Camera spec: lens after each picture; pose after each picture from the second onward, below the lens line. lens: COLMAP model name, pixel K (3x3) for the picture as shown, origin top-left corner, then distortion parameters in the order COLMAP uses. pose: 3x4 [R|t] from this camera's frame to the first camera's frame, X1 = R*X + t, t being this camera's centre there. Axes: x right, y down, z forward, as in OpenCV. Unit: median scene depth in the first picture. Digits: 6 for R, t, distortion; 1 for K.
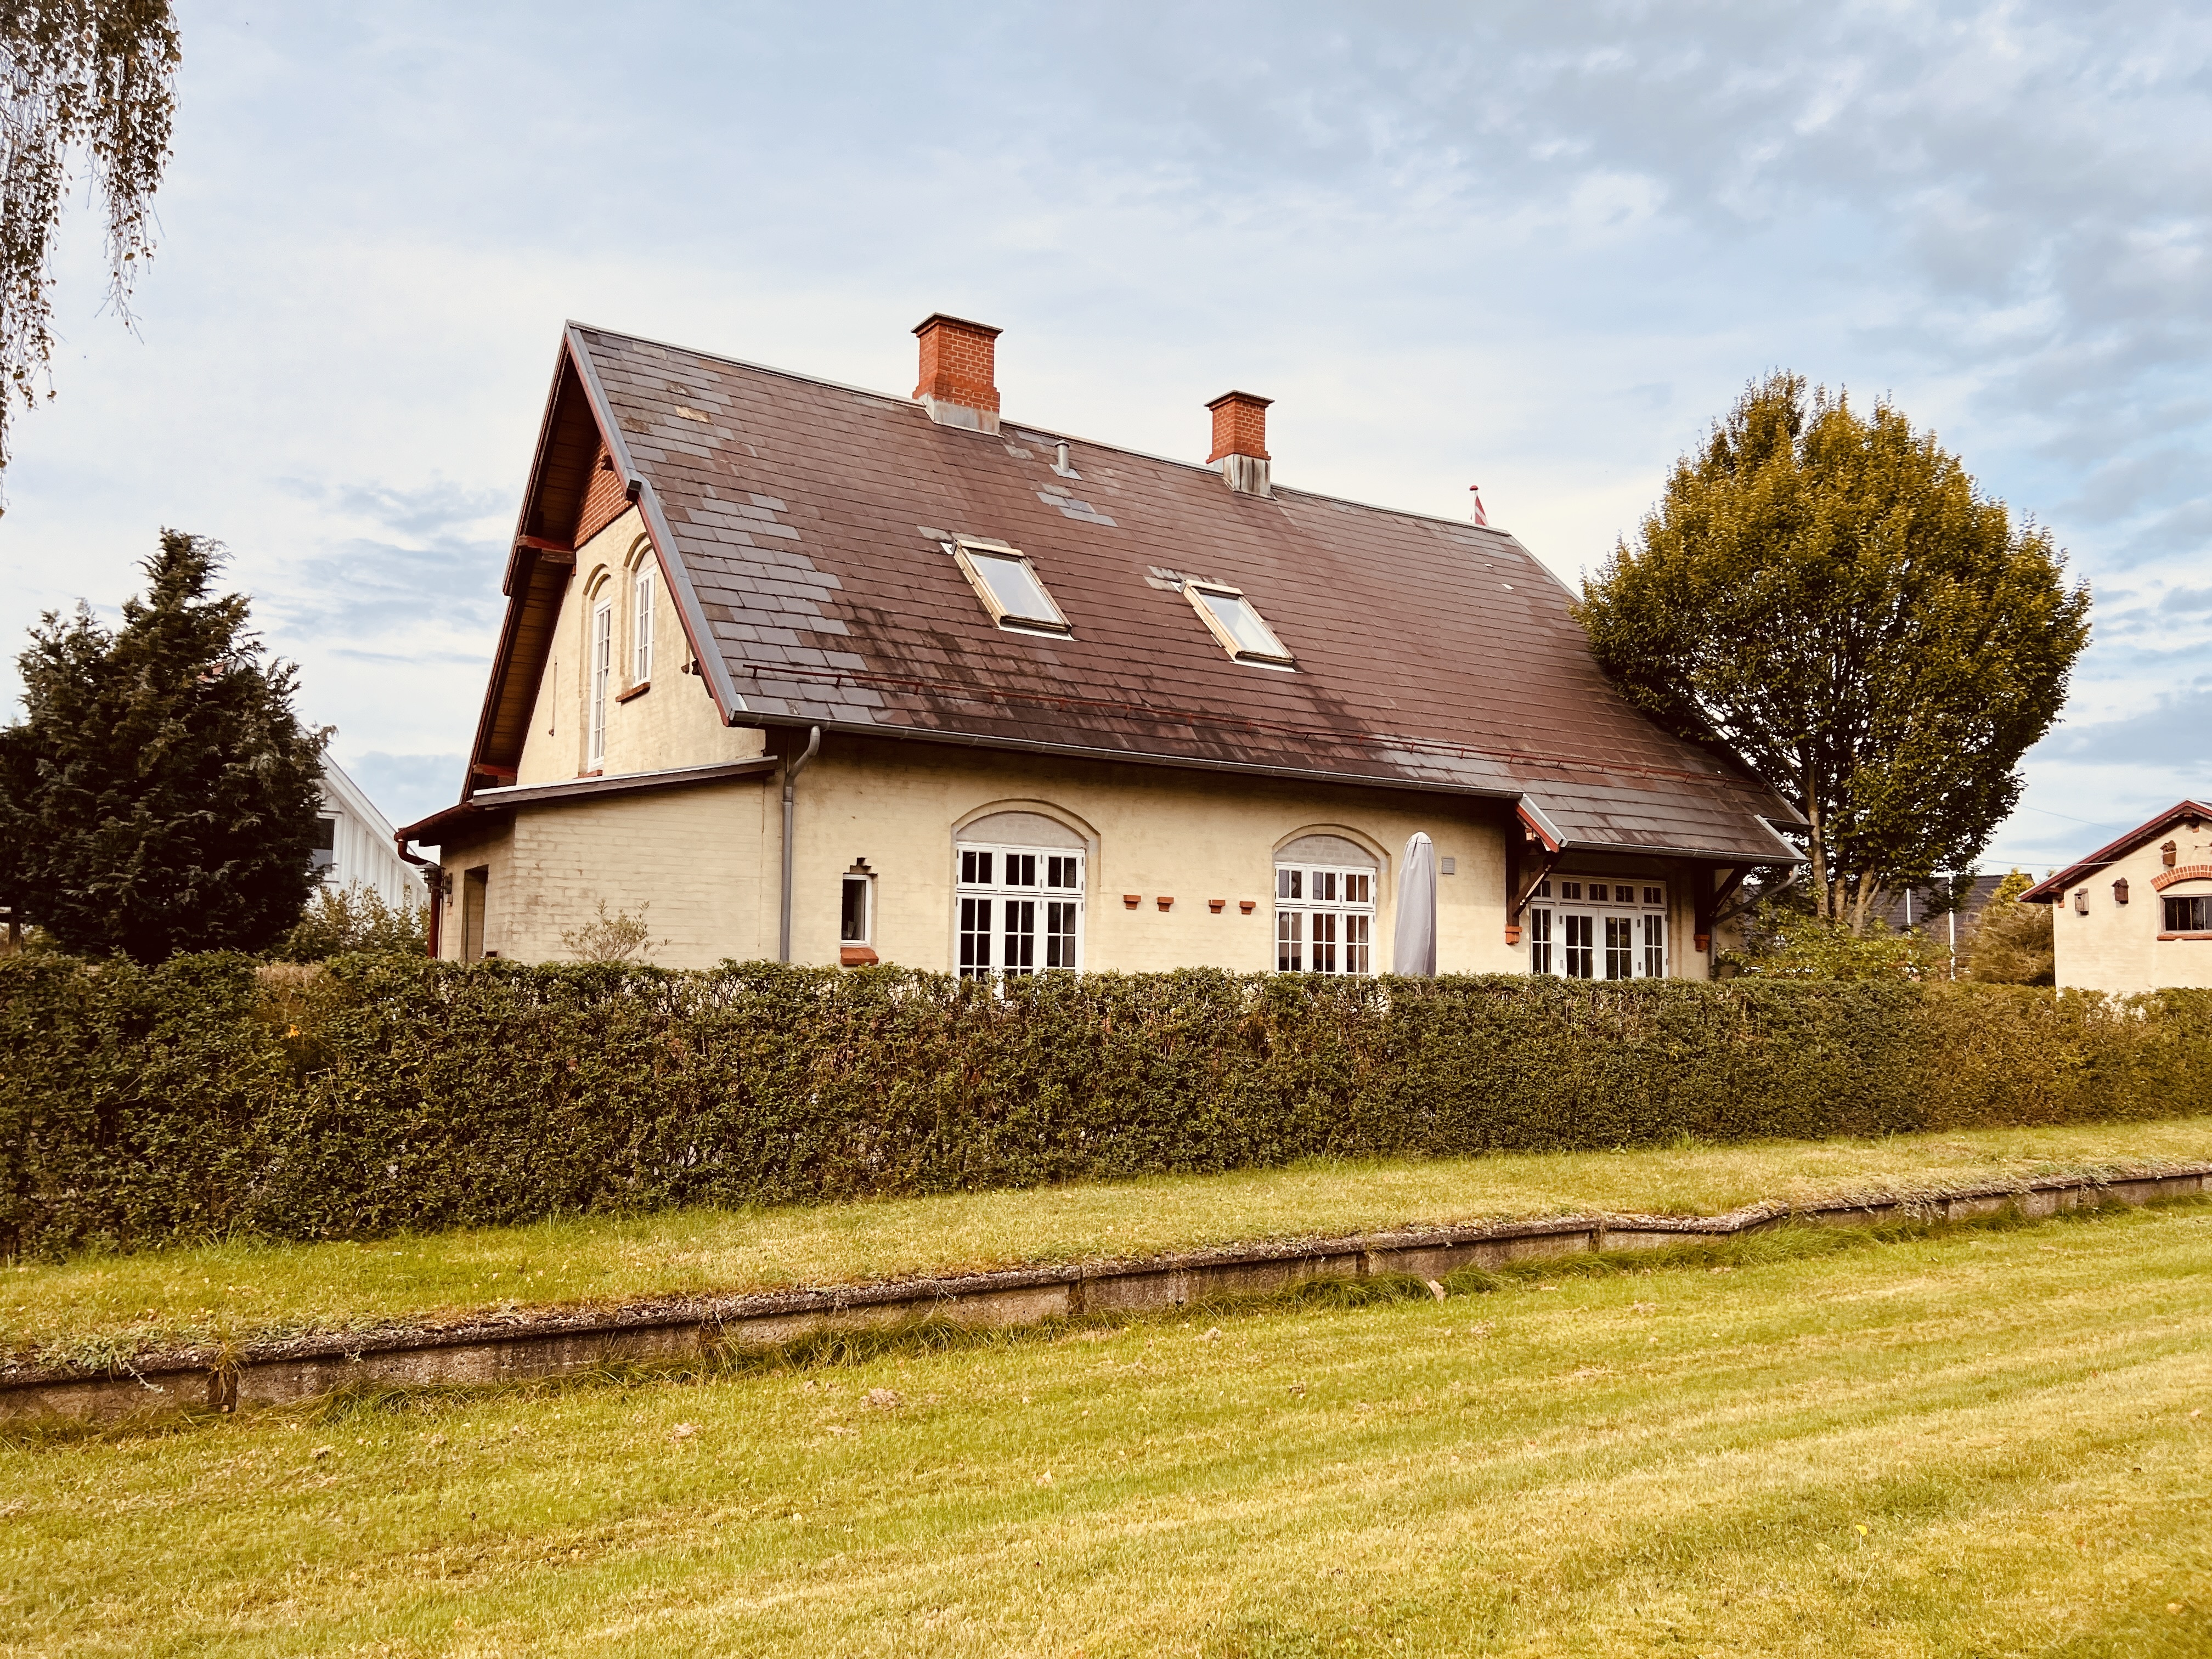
lens RADIAL K [[1665.2, 0, 1128.2], [0, 1665.2, 852.0], [0, 0, 1]] dist [0.069979, -0.079201]
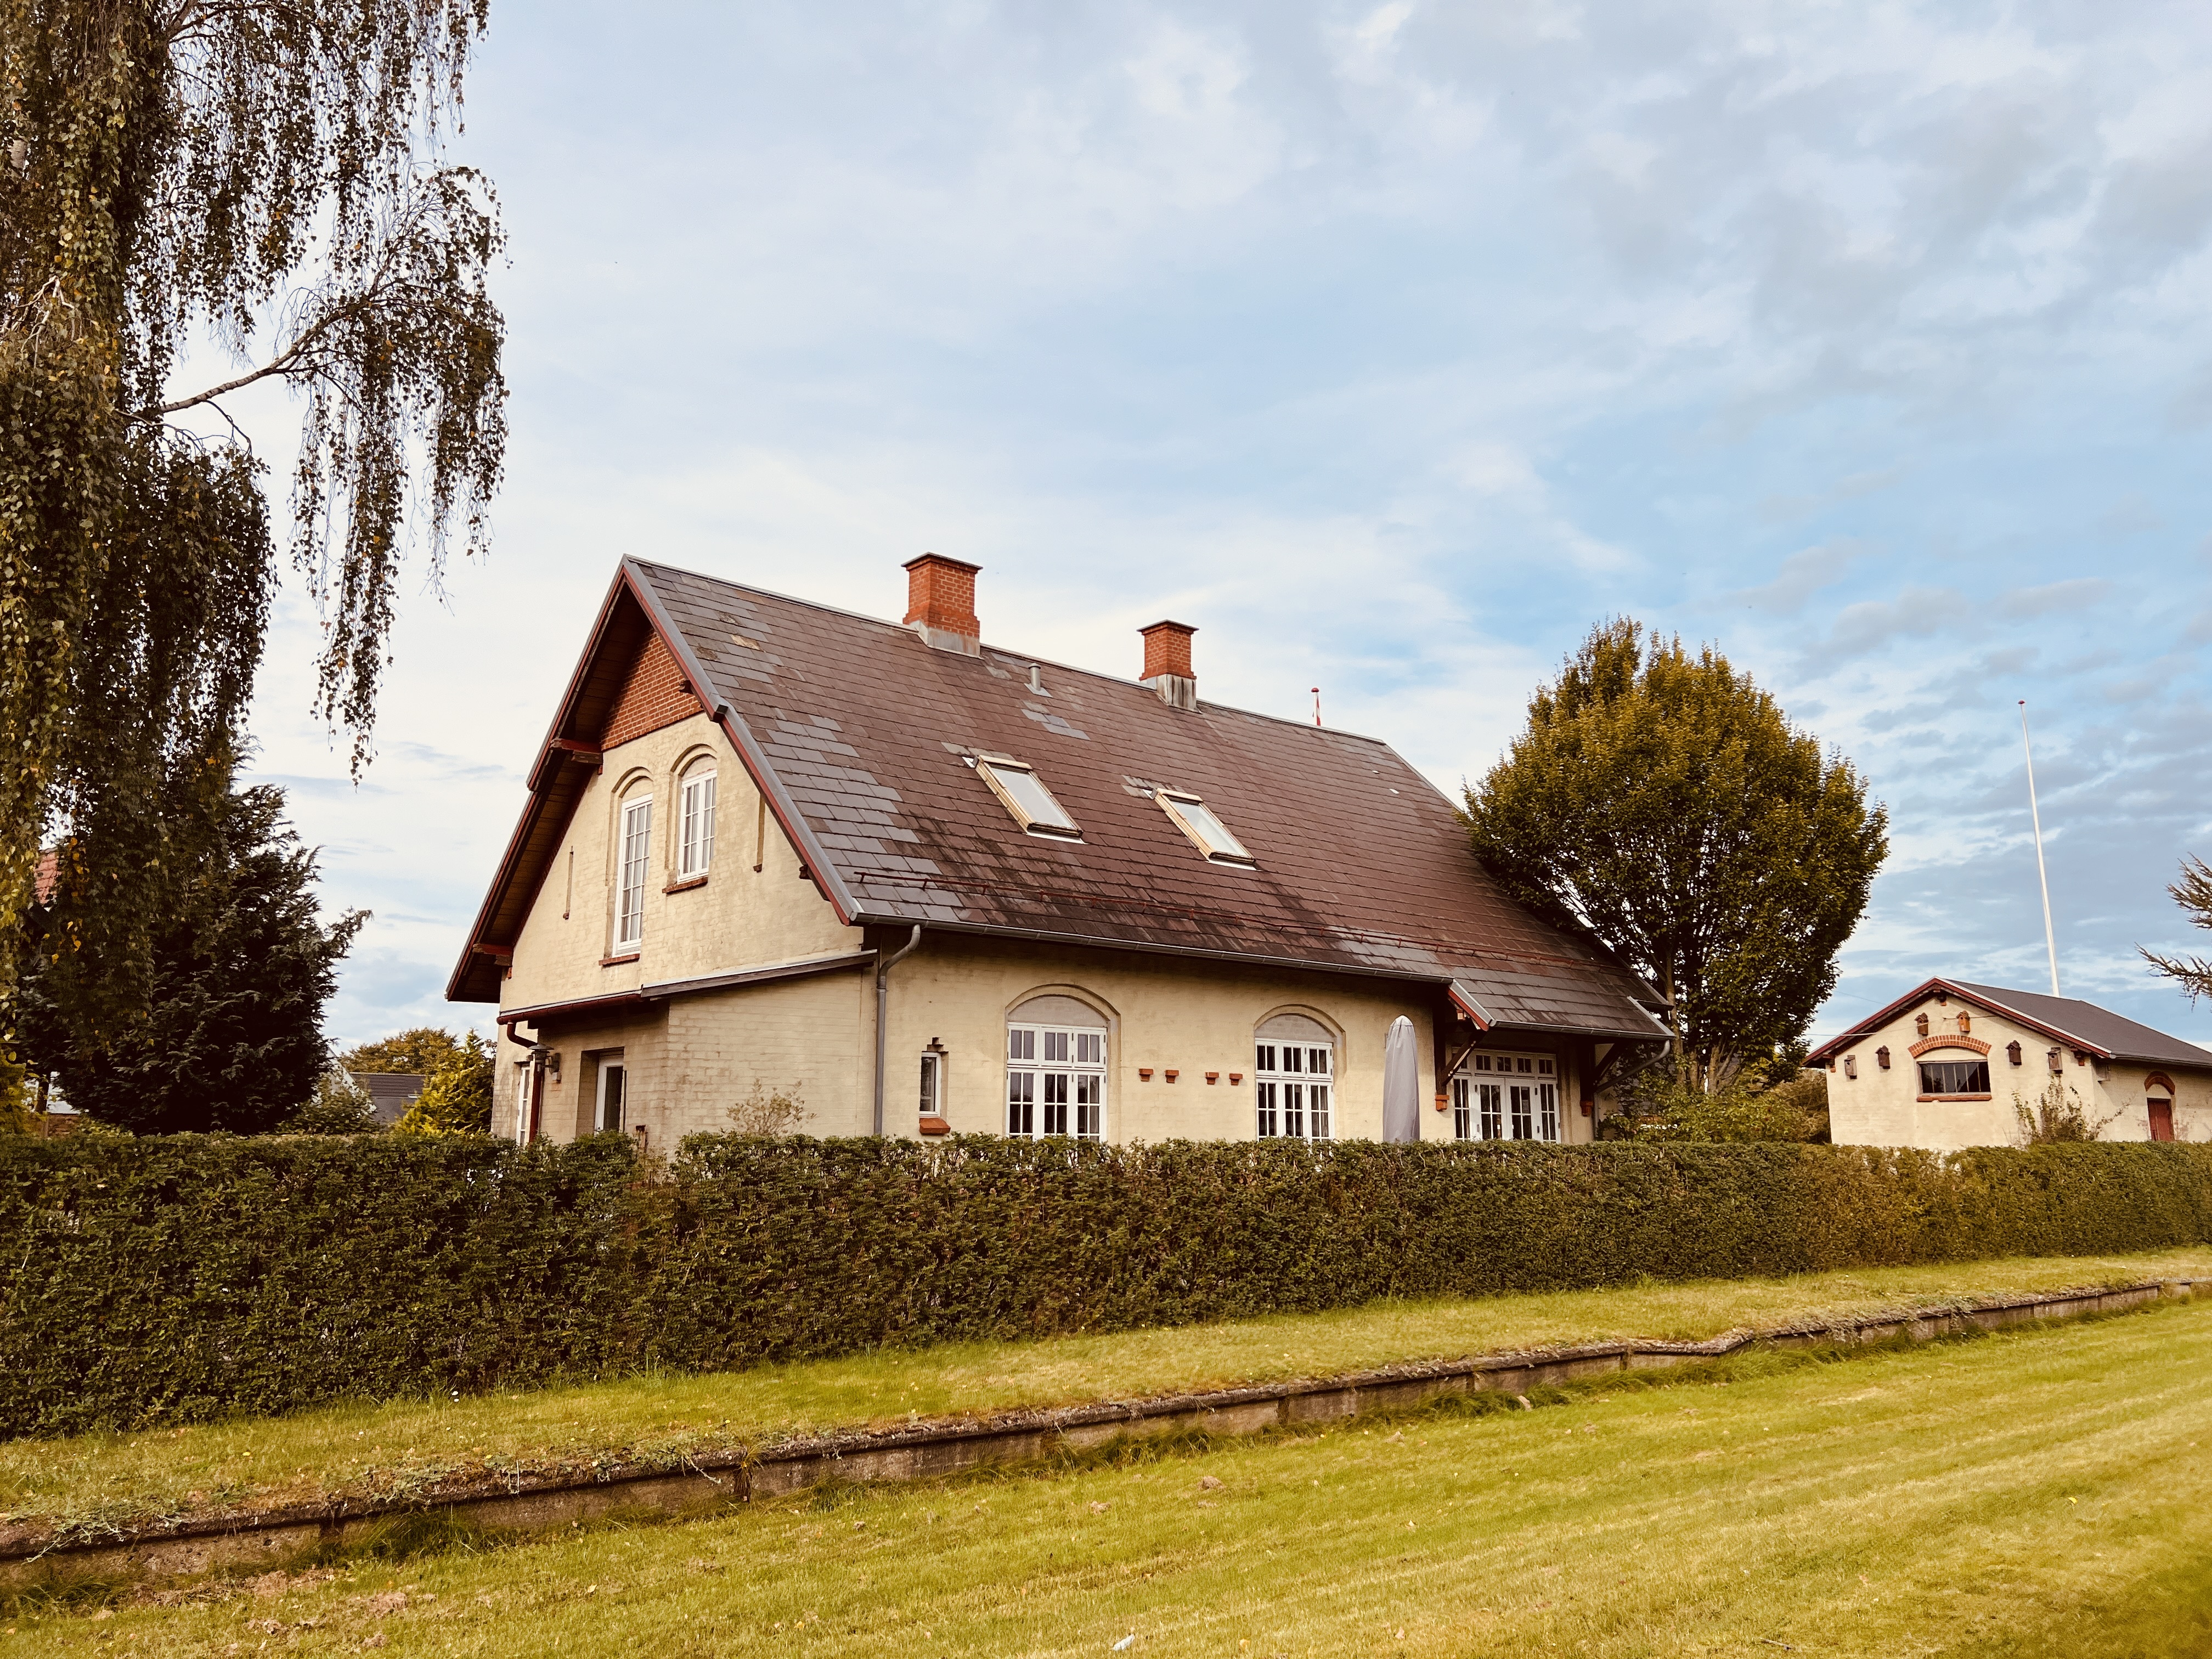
lens RADIAL K [[1665.2, 0, 1081.9], [0, 1665.2, 816.0], [0, 0, 1]] dist [0.069979, -0.079201]
pose [[0.992449, 0.016416, 0.121555, -0.178776], [-0.002459, 0.993467, -0.114092, -0.015797], [-0.122634, 0.112932, 0.986006, -0.138942]]
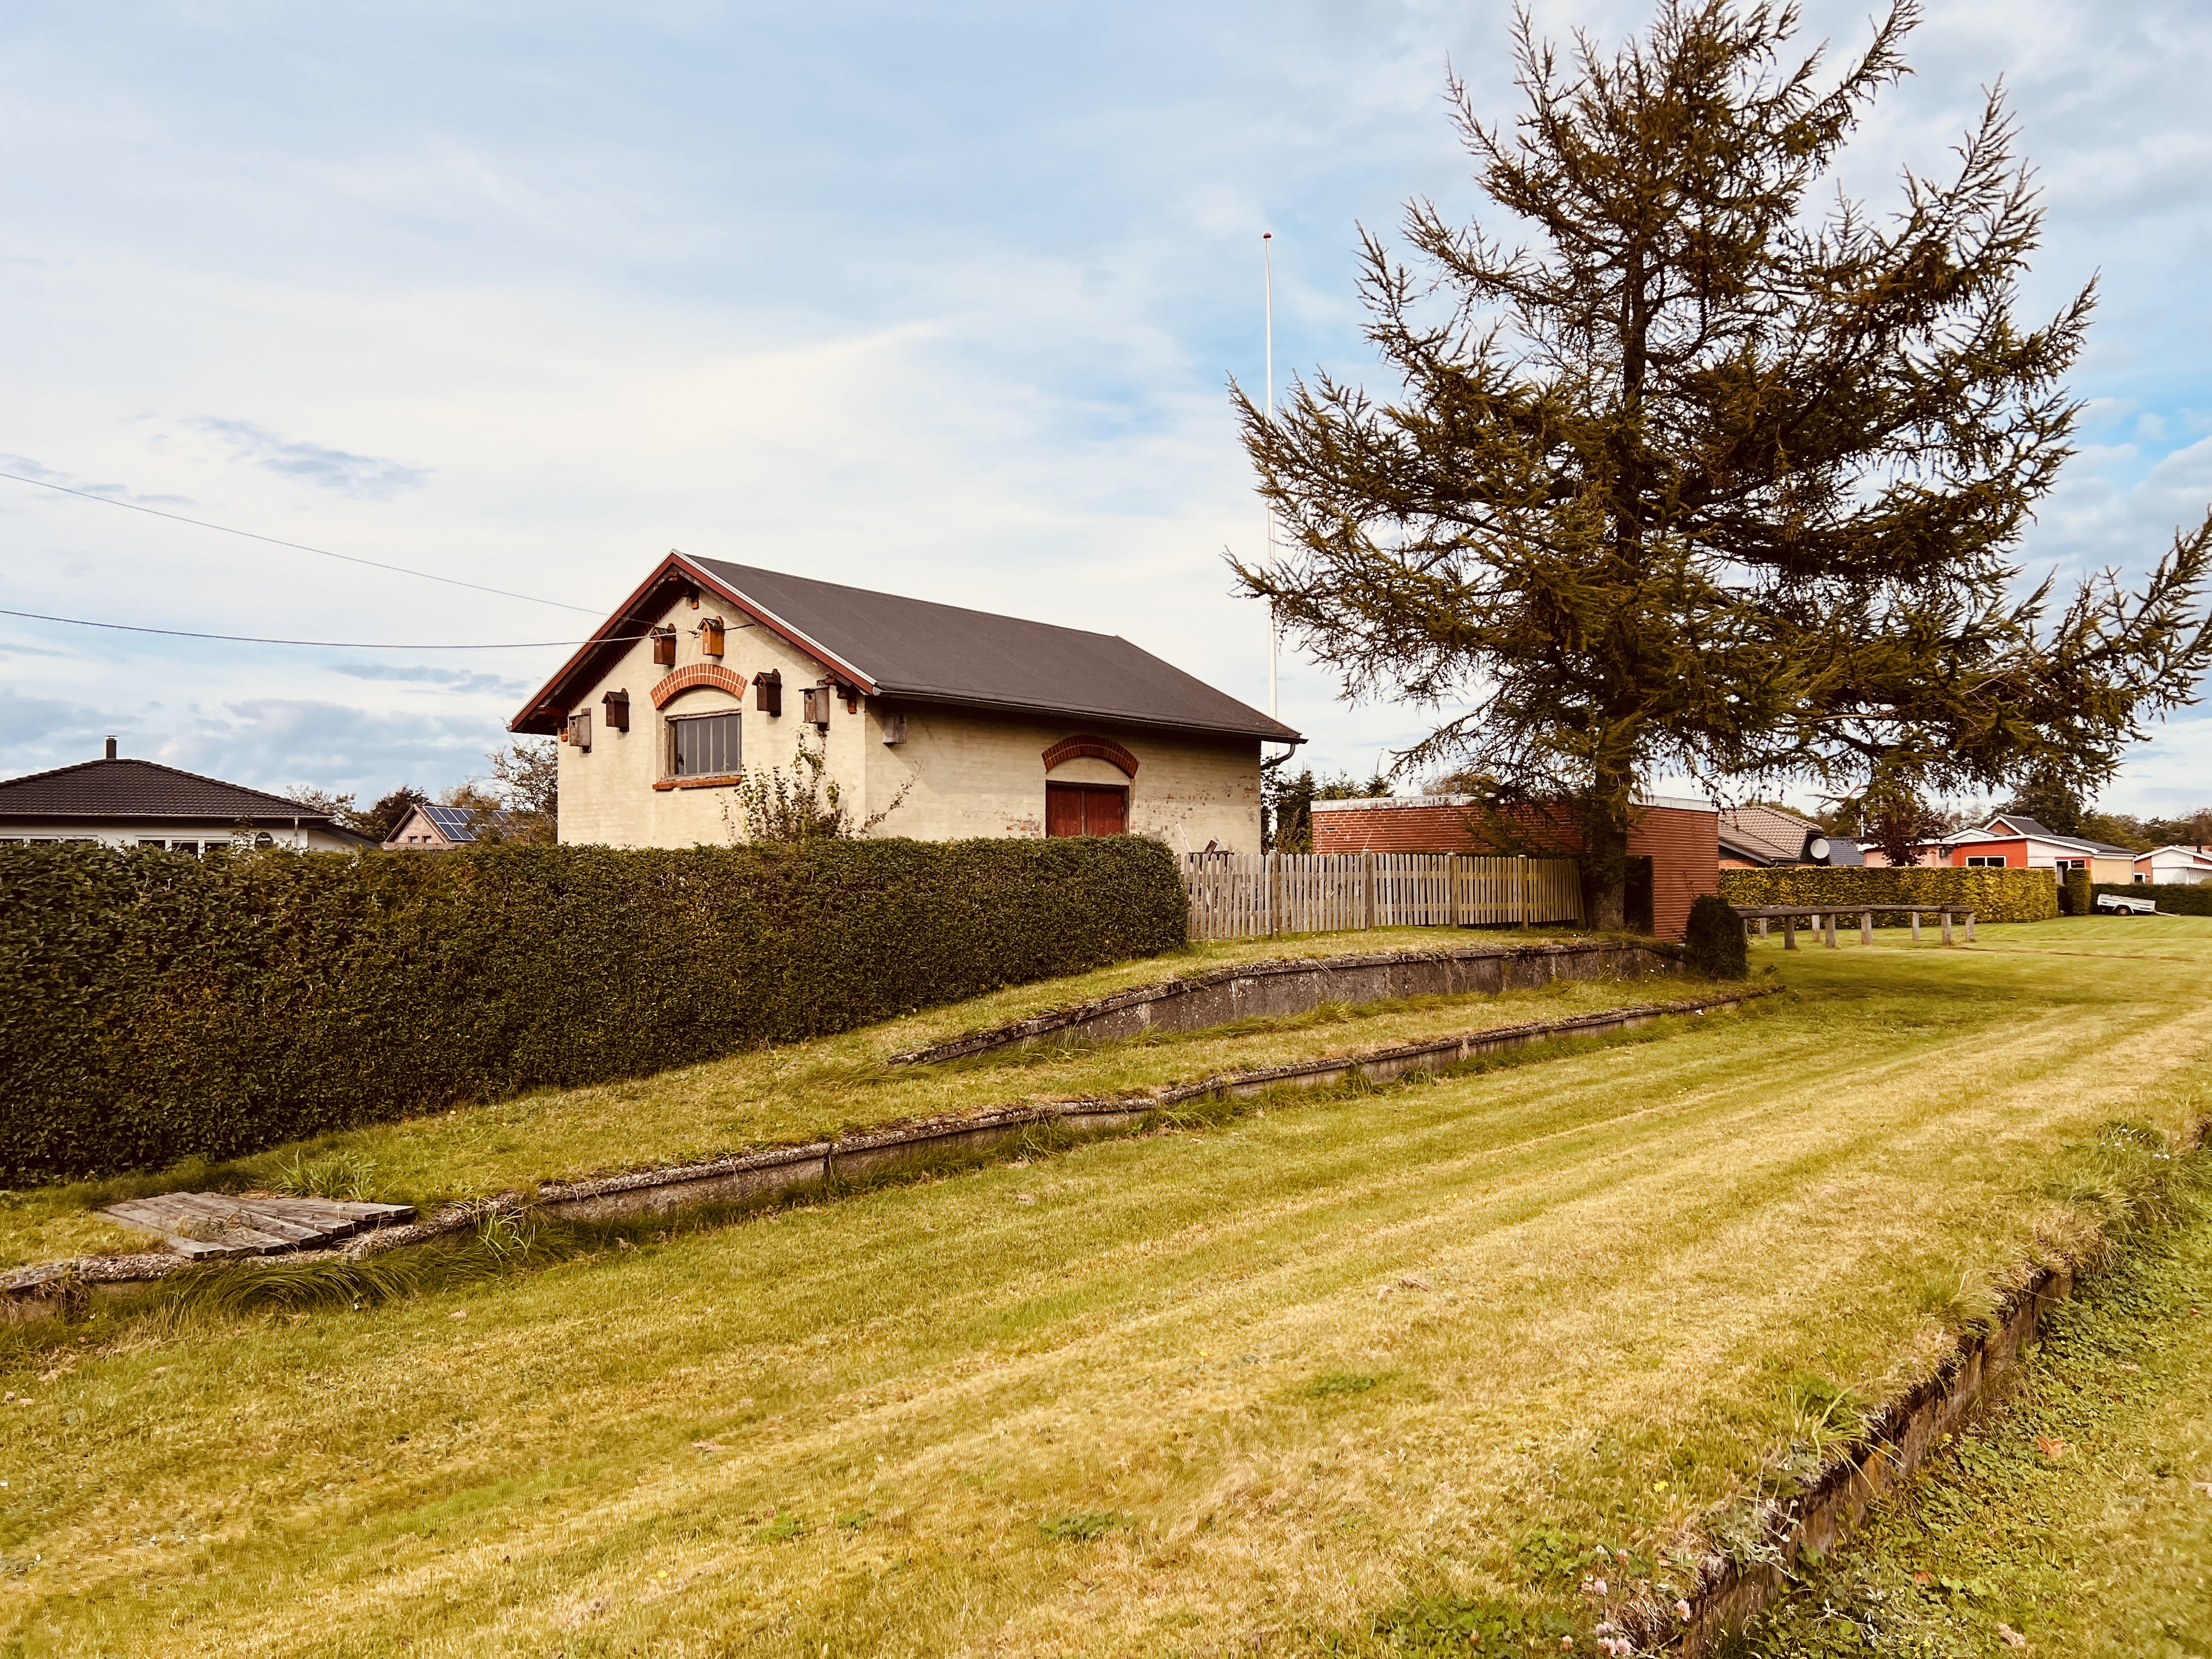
lens RADIAL K [[1665.2, 0, 1095.7], [0, 1665.2, 845.6], [0, 0, 1]] dist [0.069979, -0.079201]
pose [[0.953909, -0.014583, 0.299740, 1.181484], [-0.001505, 0.998573, 0.053375, 0.079812], [-0.300091, -0.051366, 0.952527, 0.784233]]
